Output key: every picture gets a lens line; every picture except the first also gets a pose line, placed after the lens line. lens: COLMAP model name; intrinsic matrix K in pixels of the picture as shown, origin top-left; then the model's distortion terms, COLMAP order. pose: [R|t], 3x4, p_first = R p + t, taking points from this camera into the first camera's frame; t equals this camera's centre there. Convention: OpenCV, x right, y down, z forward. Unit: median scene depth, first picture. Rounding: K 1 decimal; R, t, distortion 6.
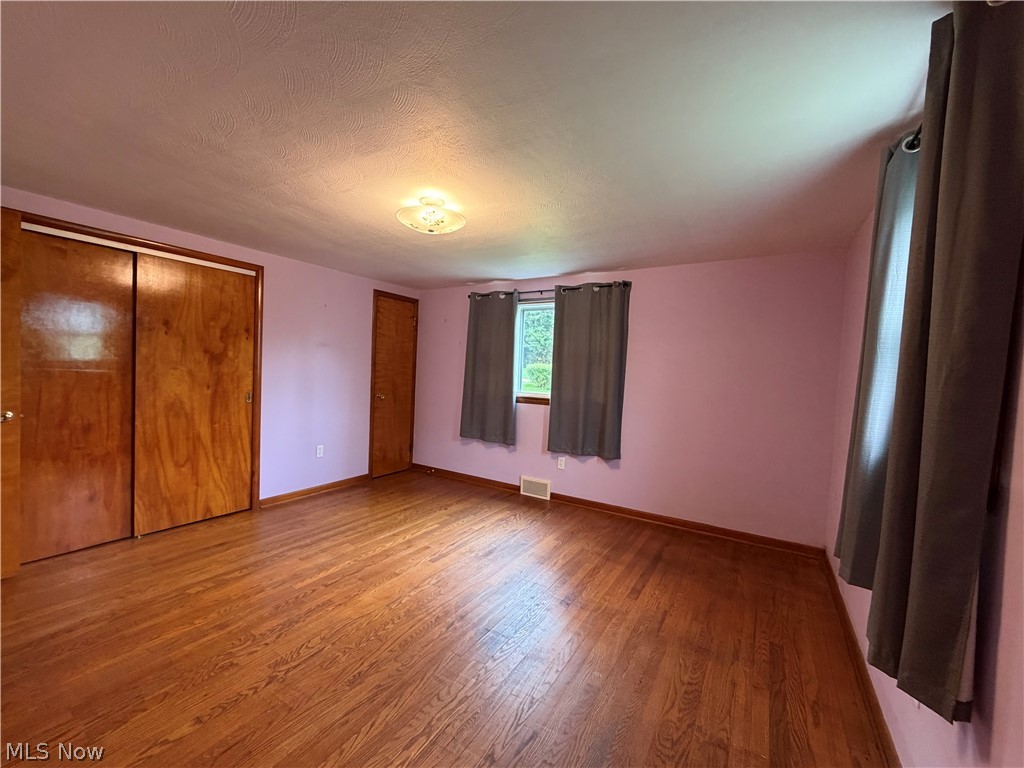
lens RADIAL K [[408.8, 0, 510.5], [0, 408.8, 380.5], [0, 0, 1]] dist [-0.003125, -0.000236]
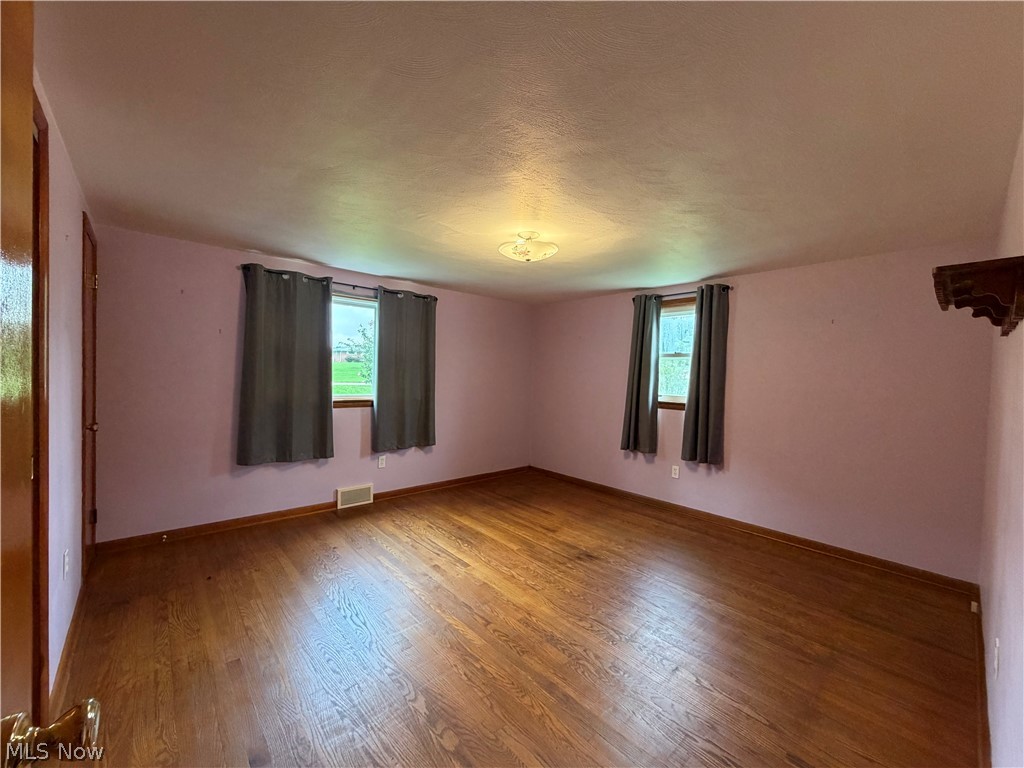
lens RADIAL K [[408.8, 0, 508.0], [0, 408.8, 382.8], [0, 0, 1]] dist [-0.003125, -0.000236]
pose [[0.283798, -0.051721, 0.957488, -0.797238], [0.002671, 0.998583, 0.053149, -0.051275], [-0.958880, -0.012526, 0.283534, 0.437960]]
